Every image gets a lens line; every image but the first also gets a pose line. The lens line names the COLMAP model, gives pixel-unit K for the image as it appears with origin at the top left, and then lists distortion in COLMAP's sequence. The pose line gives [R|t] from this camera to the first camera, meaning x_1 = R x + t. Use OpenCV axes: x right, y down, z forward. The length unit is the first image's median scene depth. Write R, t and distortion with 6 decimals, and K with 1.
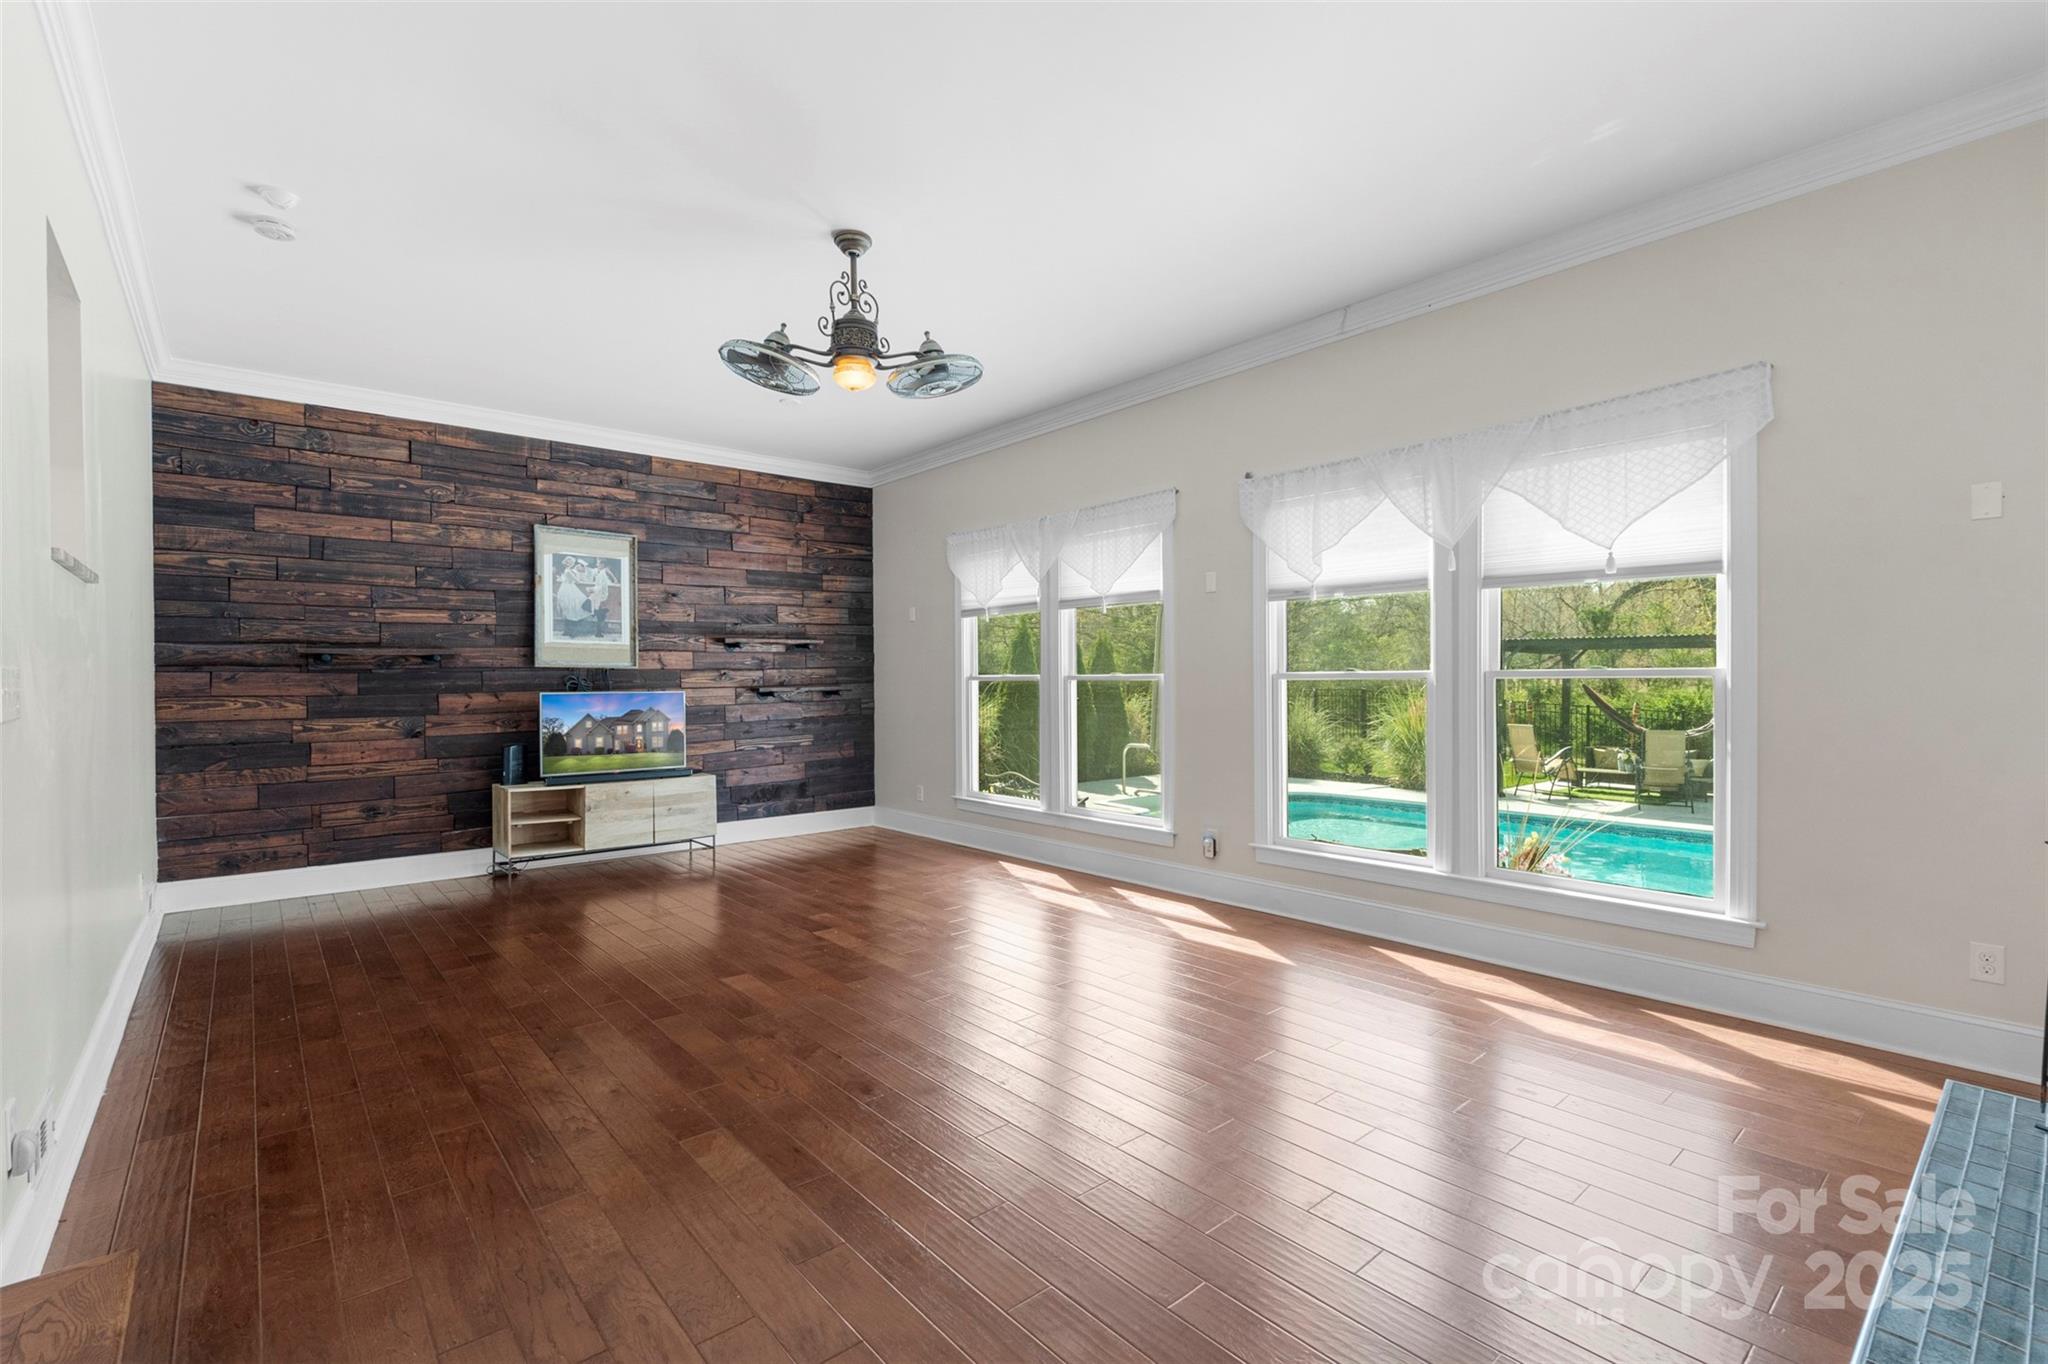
lens RADIAL K [[923.7, 0, 1023.0], [0, 923.7, 687.0], [0, 0, 1]] dist [-0.004886, -0.000829]
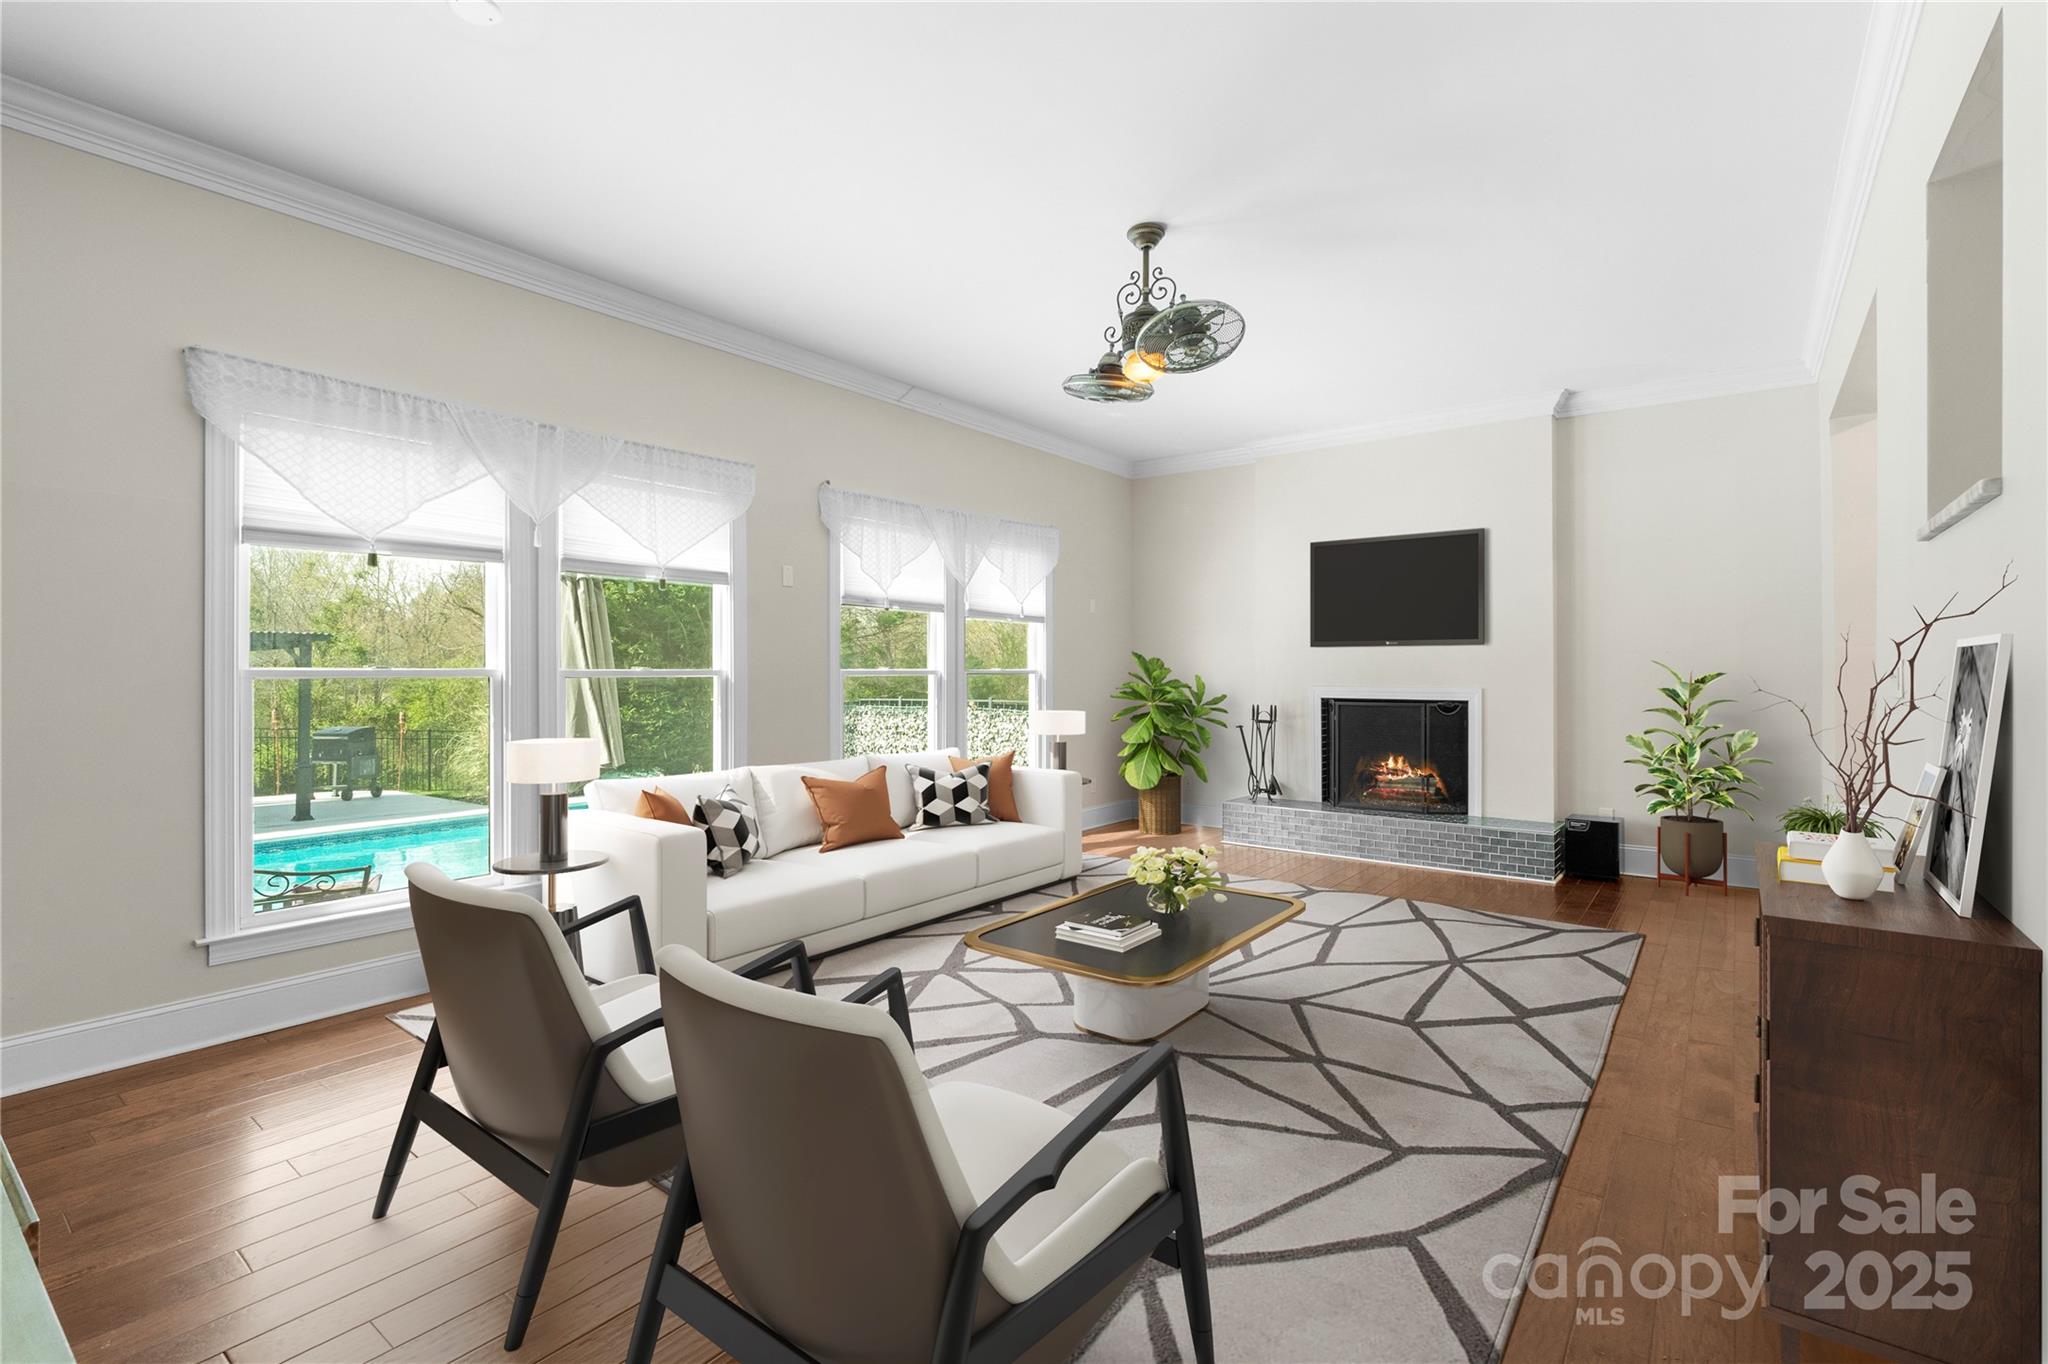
lens RADIAL K [[923.7, 0, 1022.1], [0, 923.7, 675.5], [0, 0, 1]] dist [-0.004886, -0.000829]
pose [[-0.214144, 0.007454, 0.976774, -0.724033], [0.009496, 0.999940, -0.005549, -0.000142], [-0.976756, 0.008087, -0.214202, 0.874425]]
